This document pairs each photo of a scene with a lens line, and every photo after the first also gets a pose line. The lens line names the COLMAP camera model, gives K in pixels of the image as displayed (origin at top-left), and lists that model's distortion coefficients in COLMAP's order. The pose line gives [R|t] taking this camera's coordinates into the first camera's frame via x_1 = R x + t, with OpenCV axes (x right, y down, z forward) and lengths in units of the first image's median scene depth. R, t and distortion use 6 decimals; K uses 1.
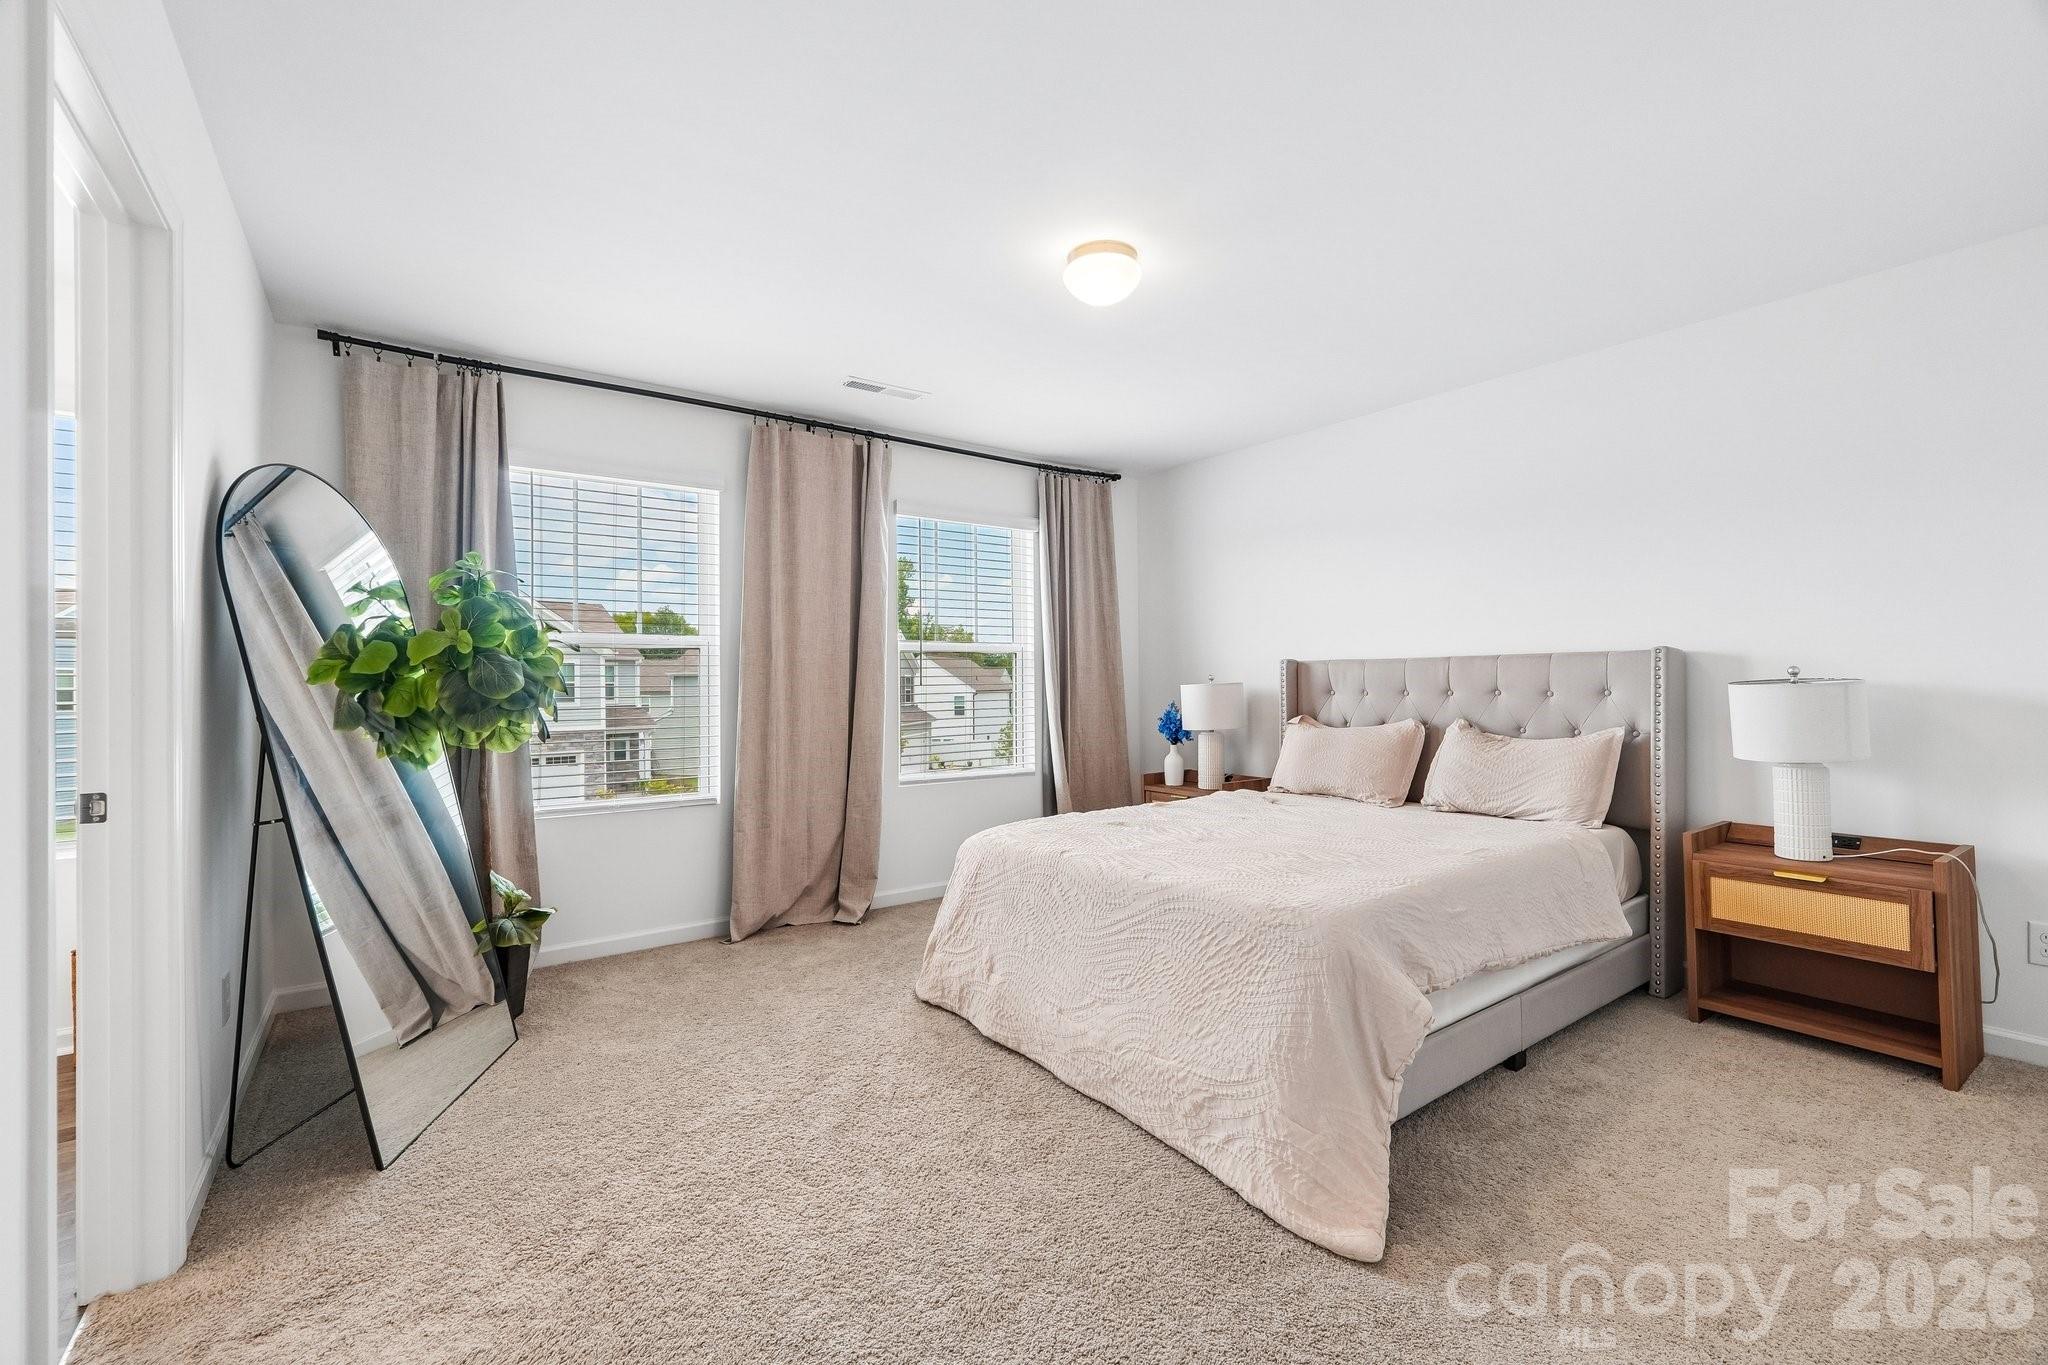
lens RADIAL K [[860.0, 0, 1024.0], [0, 860.0, 682.5], [0, 0, 1]] dist [-0.021657, 0.009260]
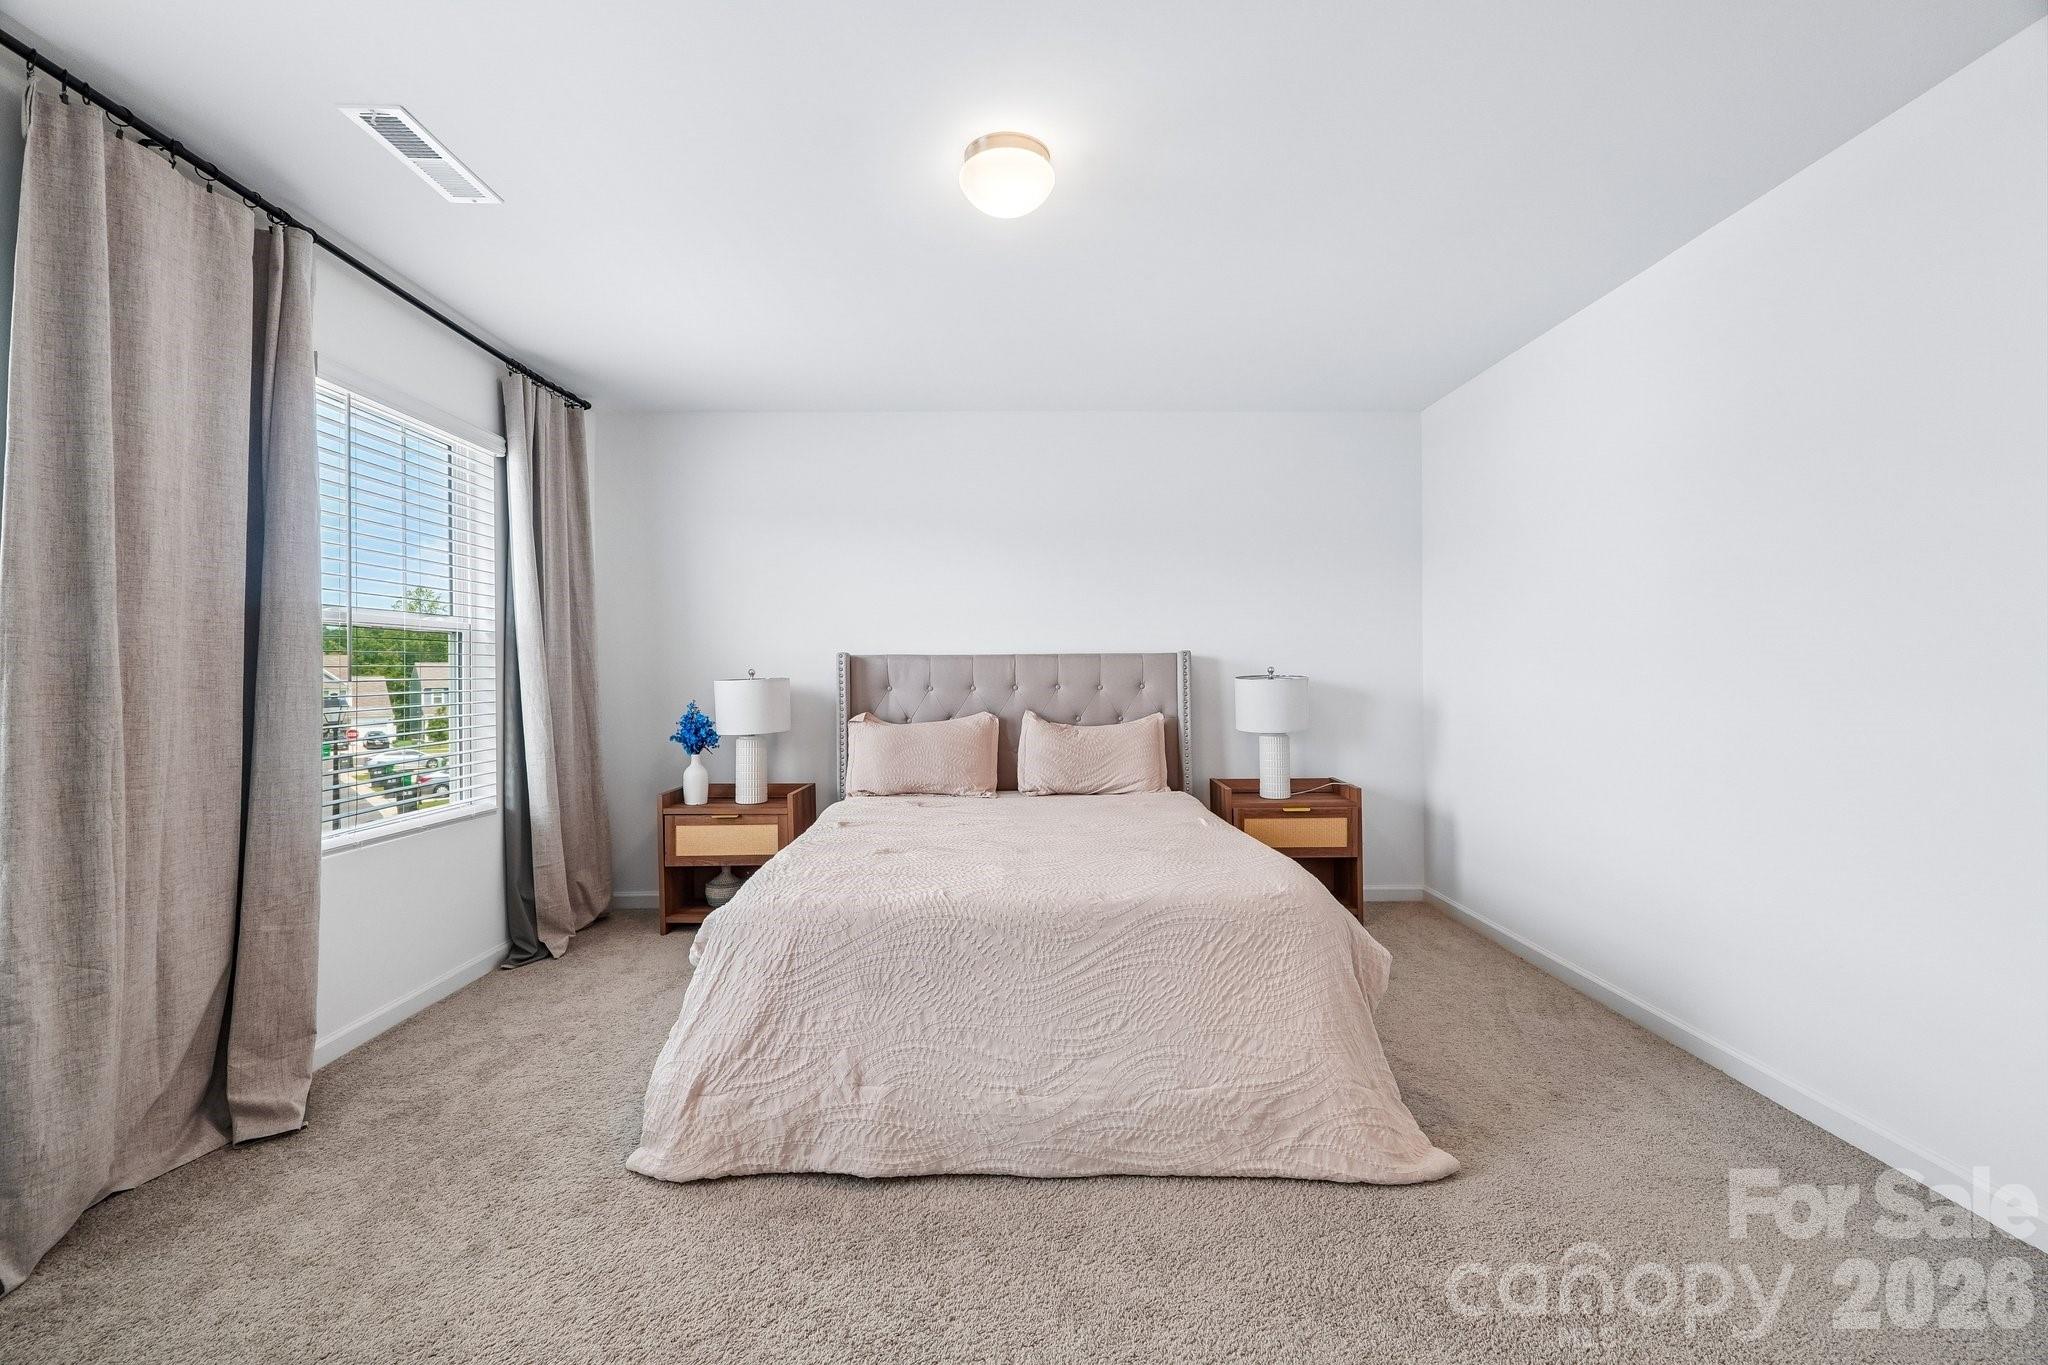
lens RADIAL K [[860.0, 0, 1024.0], [0, 860.0, 682.5], [0, 0, 1]] dist [-0.021657, 0.009260]
pose [[0.583402, -0.002900, 0.812178, -0.410610], [-0.000024, 0.999994, 0.003588, 0.002271], [-0.812183, -0.002113, 0.583399, 0.370640]]
